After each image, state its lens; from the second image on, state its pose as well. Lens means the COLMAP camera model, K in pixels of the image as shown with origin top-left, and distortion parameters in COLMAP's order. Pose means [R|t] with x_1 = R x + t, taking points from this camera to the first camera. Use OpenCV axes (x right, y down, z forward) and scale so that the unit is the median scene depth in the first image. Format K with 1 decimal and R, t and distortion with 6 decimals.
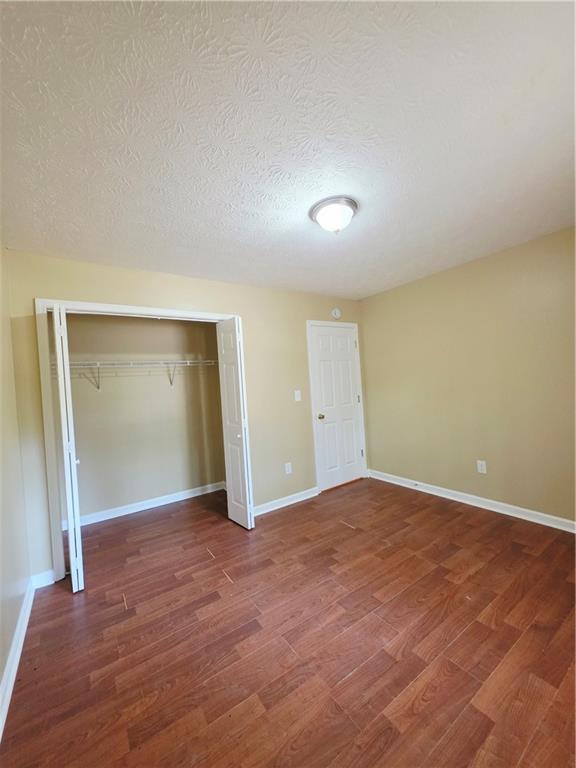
lens RADIAL K [[307.4, 0, 288.7], [0, 307.4, 385.0], [0, 0, 1]] dist [0.000097, 0.000120]
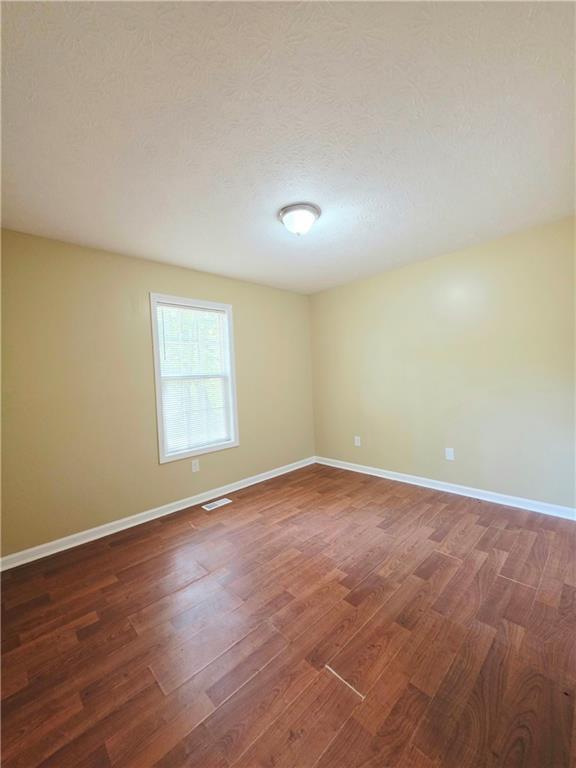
lens RADIAL K [[307.4, 0, 285.9], [0, 307.4, 386.0], [0, 0, 1]] dist [0.000097, 0.000120]
pose [[-0.981190, 0.113975, -0.155807, 0.421612], [0.107615, 0.993000, 0.048690, -0.001325], [0.160266, 0.031007, -0.986587, 2.021304]]
